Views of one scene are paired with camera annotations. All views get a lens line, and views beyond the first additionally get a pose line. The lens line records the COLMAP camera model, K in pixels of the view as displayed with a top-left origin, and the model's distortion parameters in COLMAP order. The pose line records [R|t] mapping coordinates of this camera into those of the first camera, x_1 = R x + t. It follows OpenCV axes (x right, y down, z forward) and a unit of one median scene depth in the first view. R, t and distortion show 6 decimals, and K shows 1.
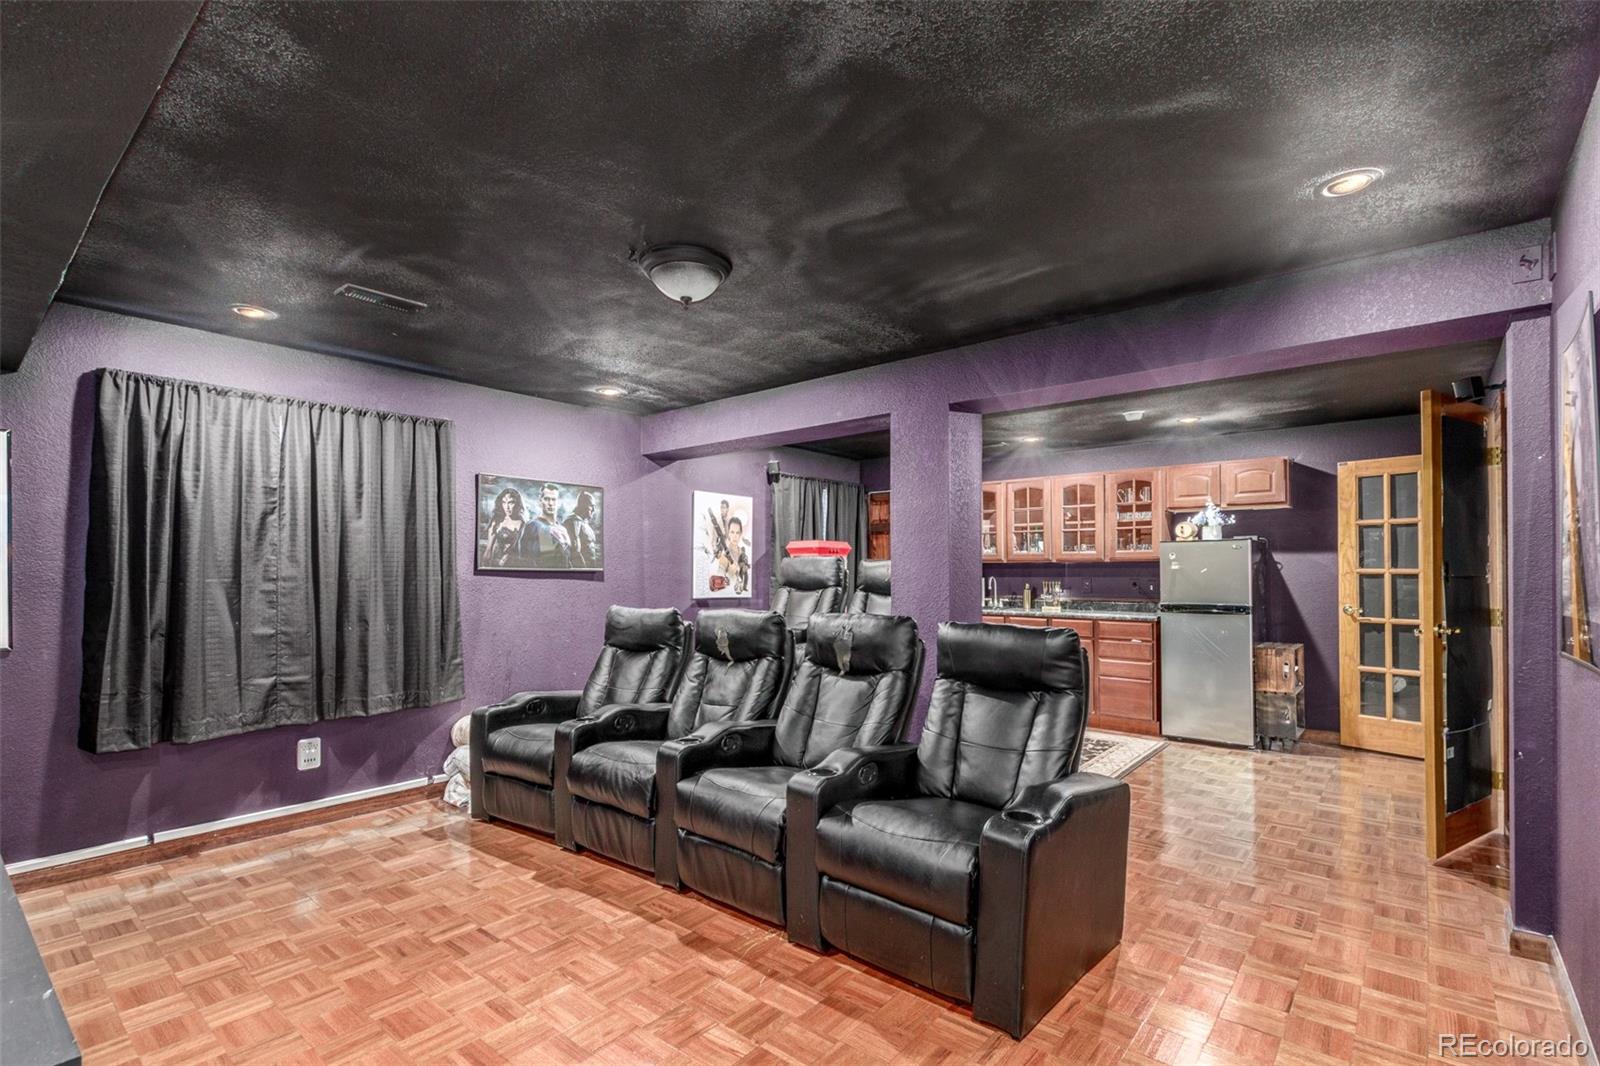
lens RADIAL K [[735.8, 0, 821.9], [0, 735.8, 562.3], [0, 0, 1]] dist [0.004980, 0.000302]
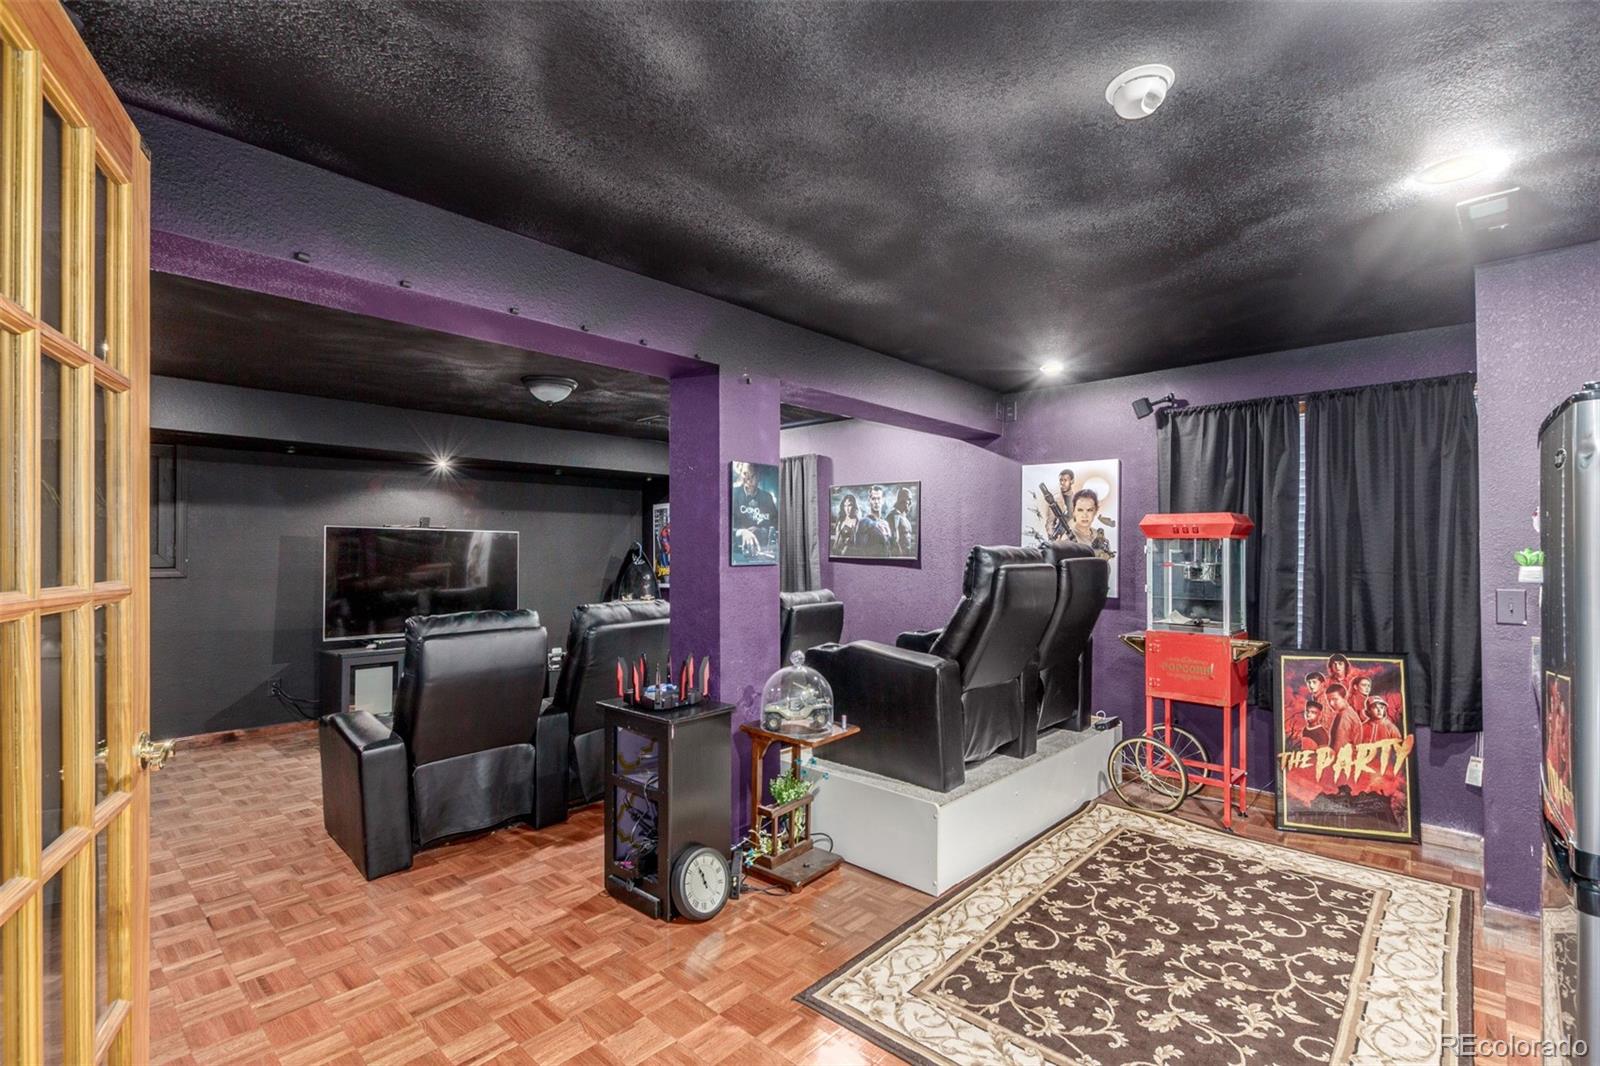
lens RADIAL K [[735.8, 0, 794.9], [0, 735.8, 546.8], [0, 0, 1]] dist [0.004980, 0.000302]
pose [[-0.063784, -0.002543, -0.997961, 0.880753], [0.015516, 0.999873, -0.003539, -0.006171], [0.997843, -0.015710, -0.063736, 1.007465]]
